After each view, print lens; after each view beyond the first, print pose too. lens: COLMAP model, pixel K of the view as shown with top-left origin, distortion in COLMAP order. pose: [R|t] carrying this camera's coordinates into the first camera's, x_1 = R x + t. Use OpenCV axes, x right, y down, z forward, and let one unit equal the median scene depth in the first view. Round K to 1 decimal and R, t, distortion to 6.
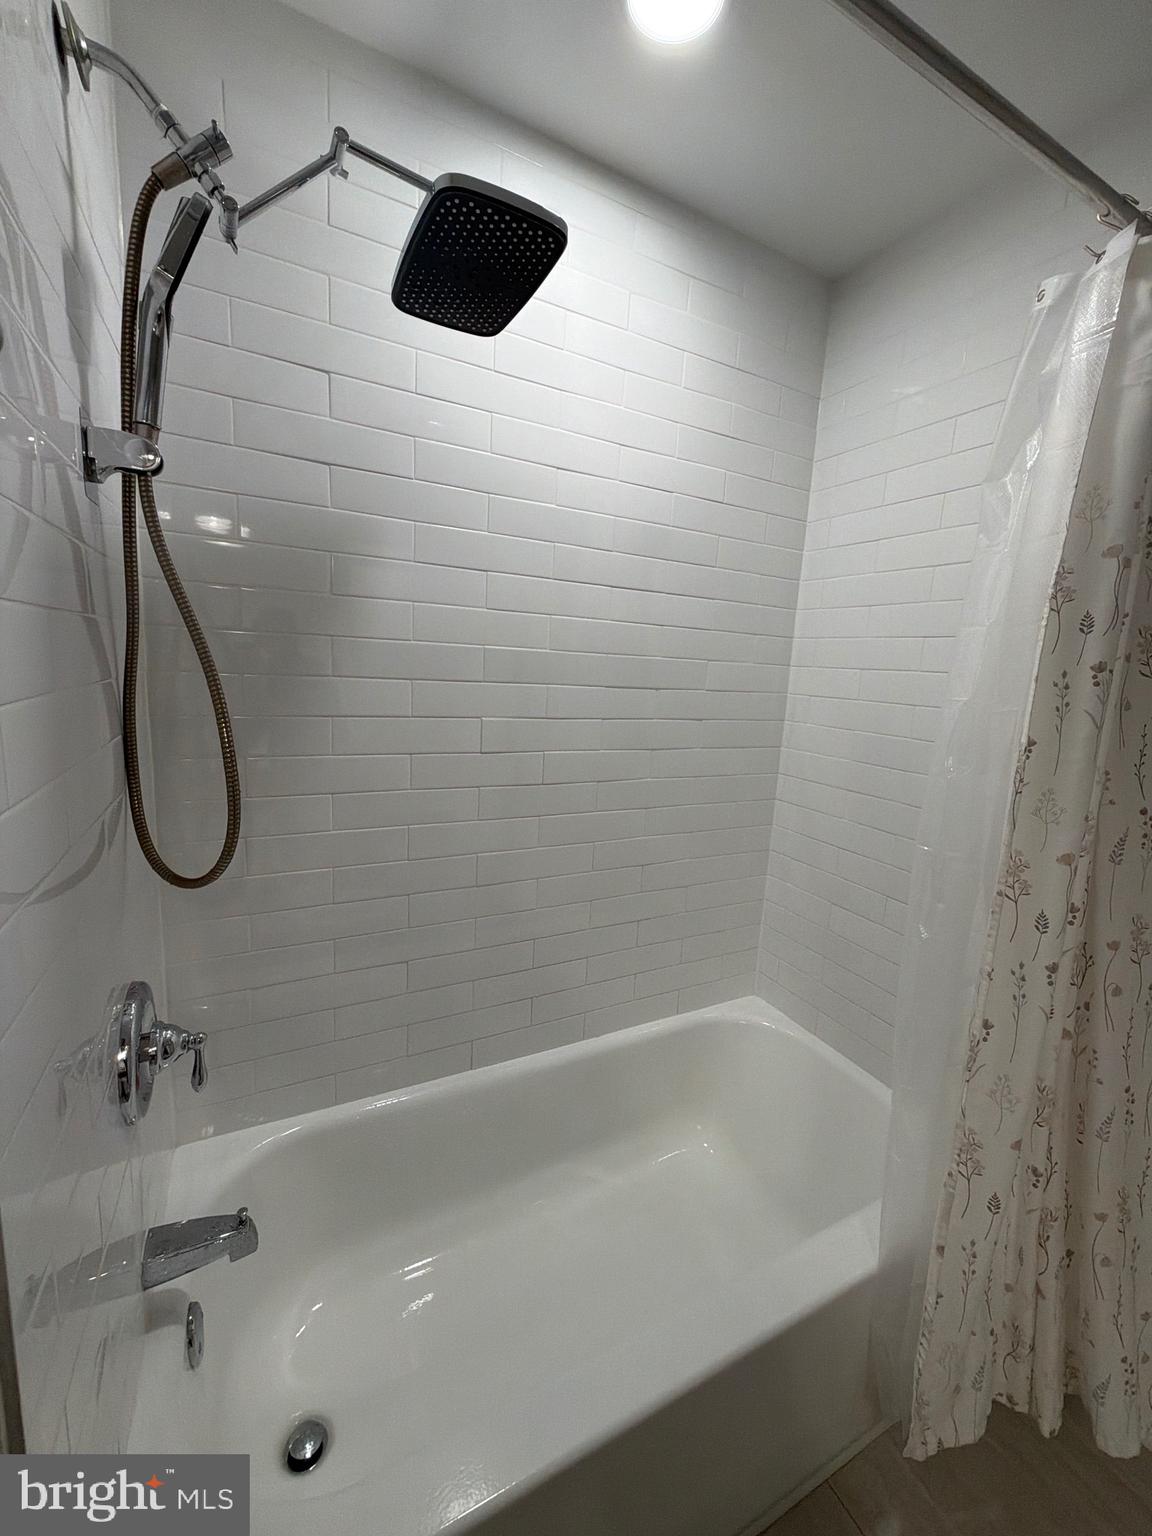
lens RADIAL K [[609.5, 0, 578.4], [0, 609.5, 761.7], [0, 0, 1]] dist [-0.006929, 0.003429]
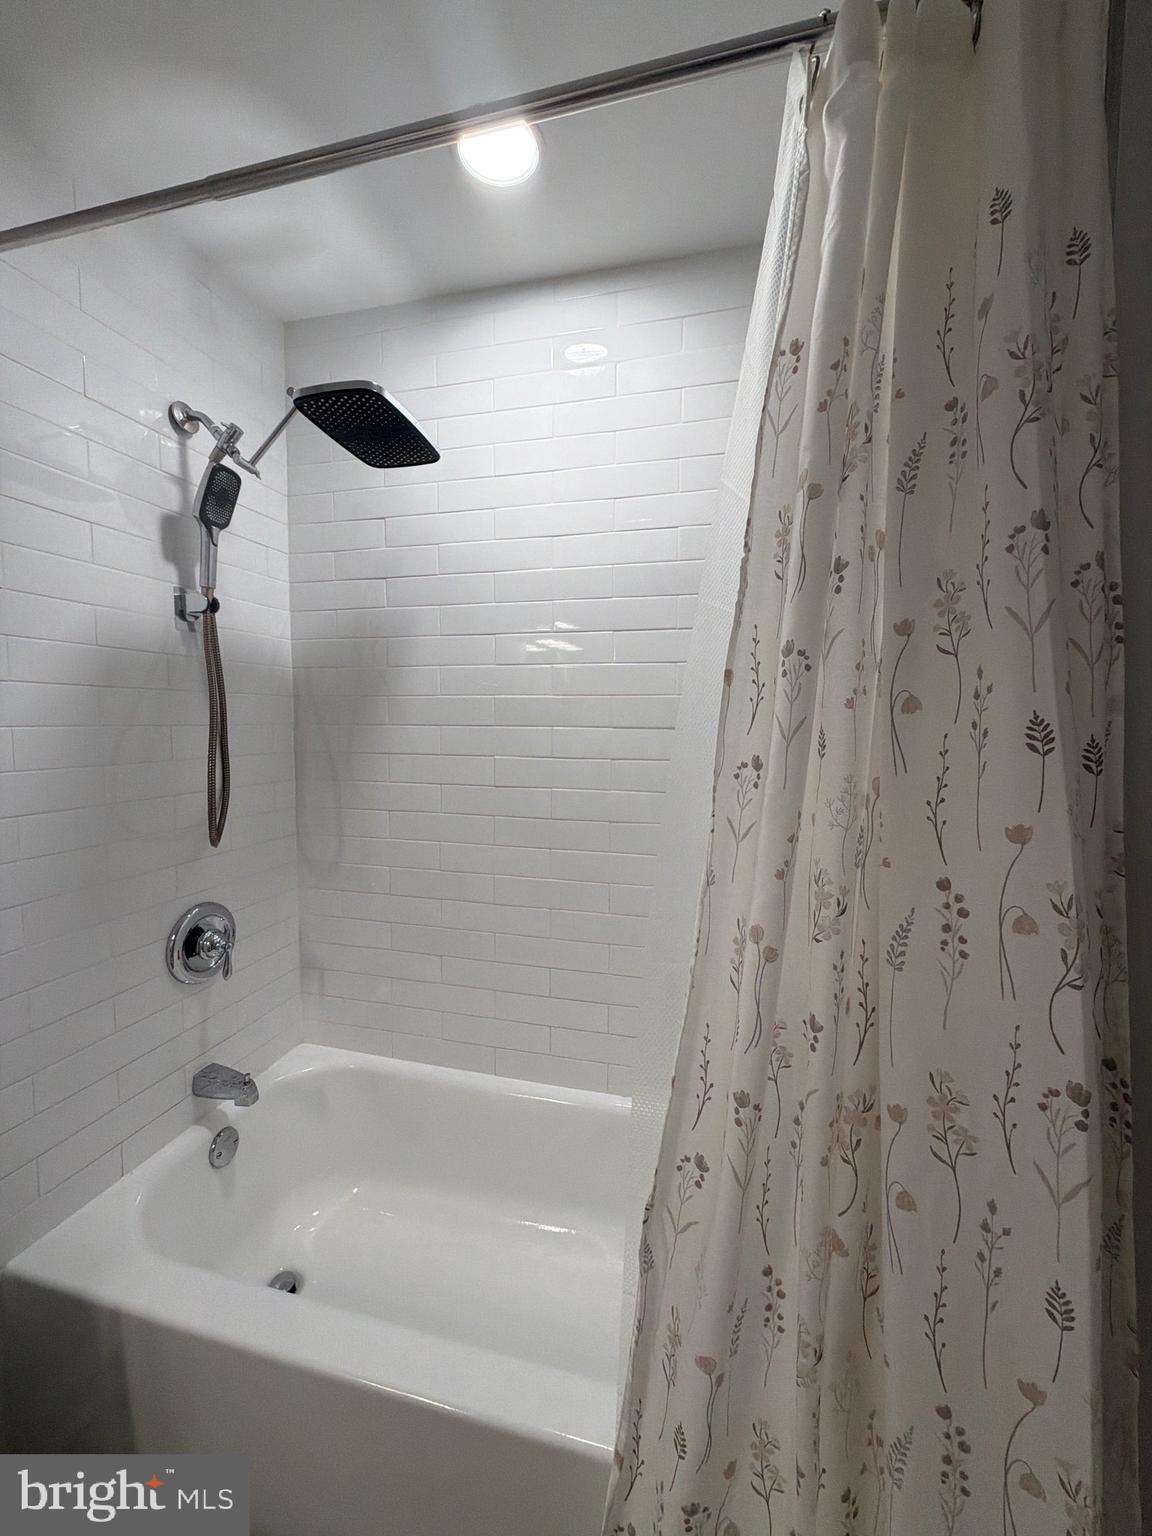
lens RADIAL K [[609.5, 0, 578.4], [0, 609.5, 761.7], [0, 0, 1]] dist [-0.006929, 0.003429]
pose [[0.748532, -0.004087, -0.663086, 1.035363], [-0.072769, 0.993435, -0.088269, 0.042002], [0.659093, 0.114324, 0.743321, 0.327940]]
